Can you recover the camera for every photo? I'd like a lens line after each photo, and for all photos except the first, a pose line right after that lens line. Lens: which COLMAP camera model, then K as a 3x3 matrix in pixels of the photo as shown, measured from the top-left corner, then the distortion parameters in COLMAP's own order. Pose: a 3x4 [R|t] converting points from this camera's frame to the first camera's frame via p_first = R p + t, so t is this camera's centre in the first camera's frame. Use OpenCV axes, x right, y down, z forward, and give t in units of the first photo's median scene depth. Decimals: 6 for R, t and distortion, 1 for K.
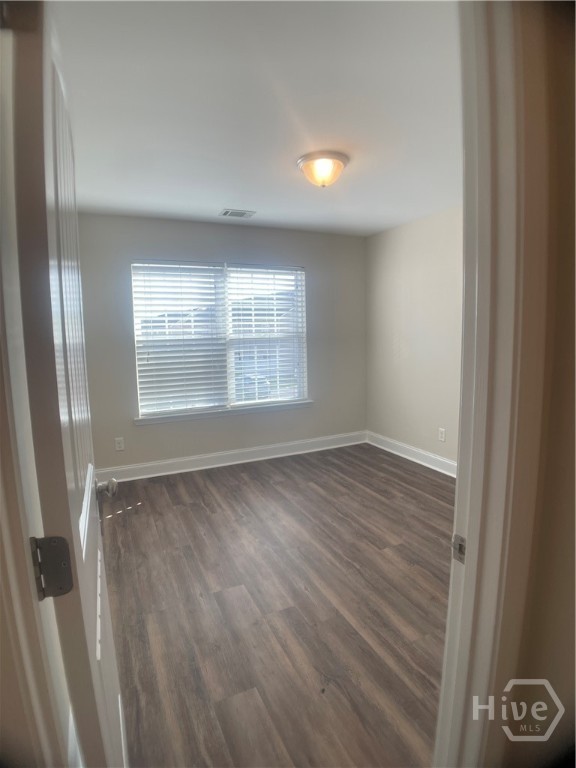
lens RADIAL K [[403.5, 0, 288.6], [0, 403.5, 380.4], [0, 0, 1]] dist [-0.085965, 0.010770]
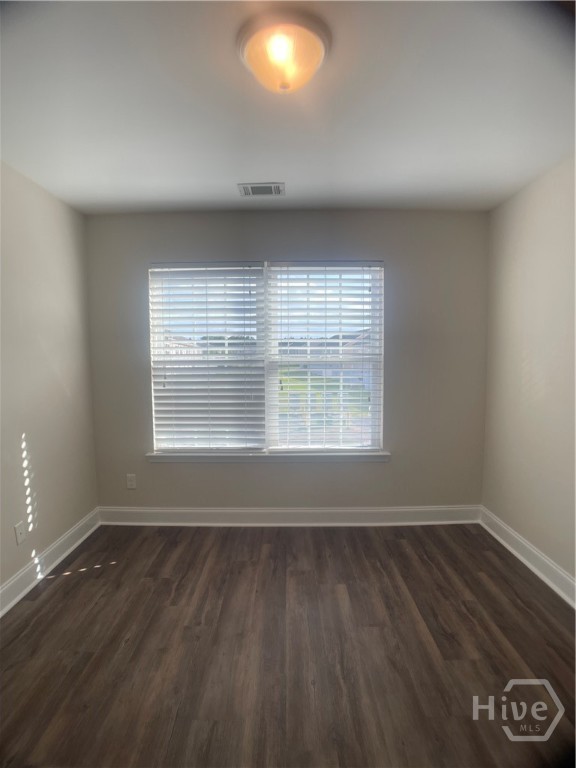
lens RADIAL K [[403.5, 0, 288.5], [0, 403.5, 388.7], [0, 0, 1]] dist [-0.085965, 0.010770]
pose [[0.901377, 0.049971, -0.430143, 0.218890], [-0.063773, 0.997807, -0.017719, -0.041541], [0.428314, 0.043403, 0.902587, 0.344553]]
